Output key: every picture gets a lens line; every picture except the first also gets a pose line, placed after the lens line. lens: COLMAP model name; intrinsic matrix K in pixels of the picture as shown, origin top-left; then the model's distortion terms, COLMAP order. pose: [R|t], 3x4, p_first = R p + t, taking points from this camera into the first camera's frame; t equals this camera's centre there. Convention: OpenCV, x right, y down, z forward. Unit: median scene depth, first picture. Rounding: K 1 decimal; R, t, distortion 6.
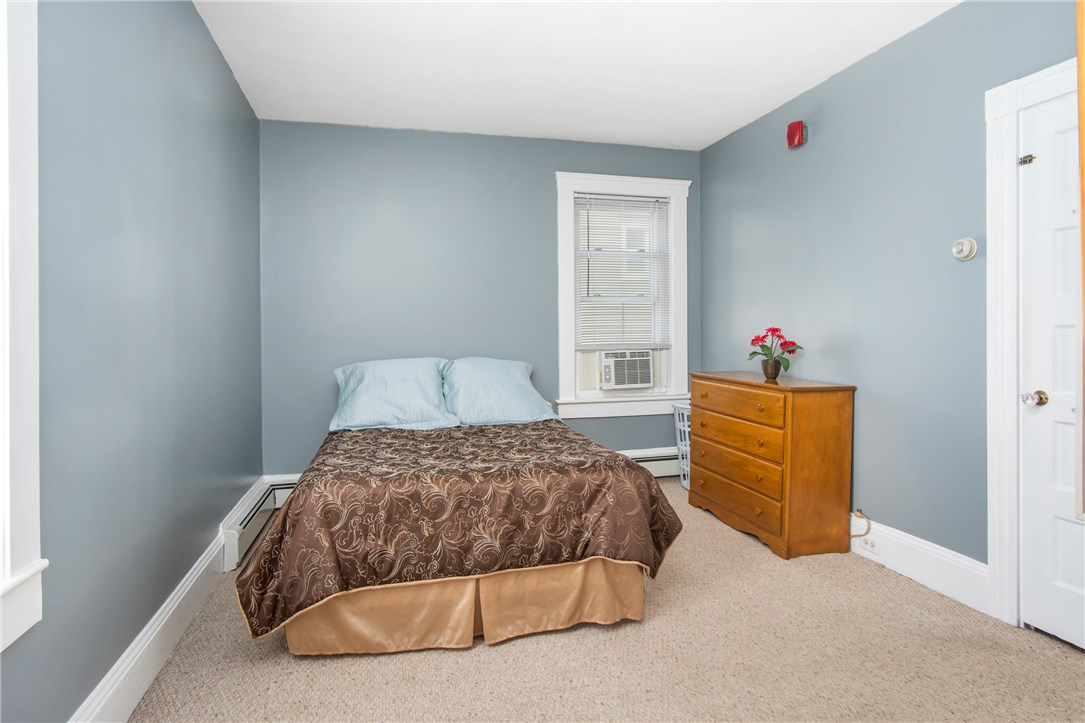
lens RADIAL K [[569.0, 0, 542.5], [0, 569.0, 361.5], [0, 0, 1]] dist [-0.003057, 0.018369]
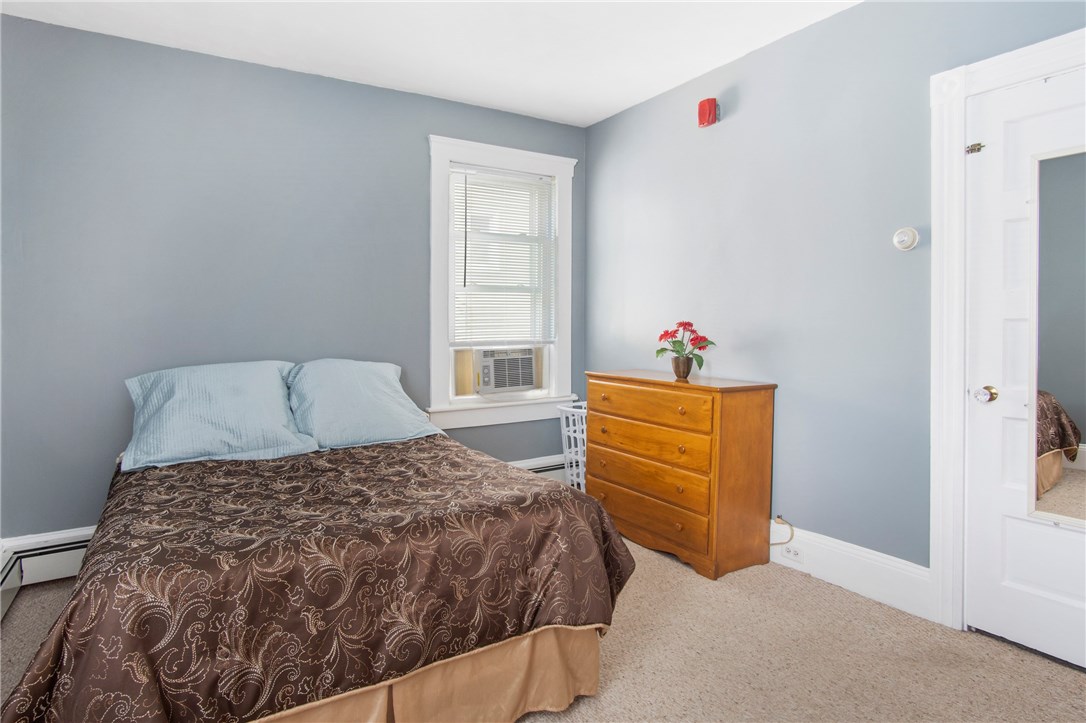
lens RADIAL K [[593.9, 0, 537.2], [0, 593.9, 342.1], [0, 0, 1]] dist [-0.018172, 0.017408]
pose [[0.958425, -0.008907, 0.285205, -0.134702], [0.016574, 0.999563, -0.024479, -0.010536], [-0.284862, 0.028188, 0.958154, 0.235406]]
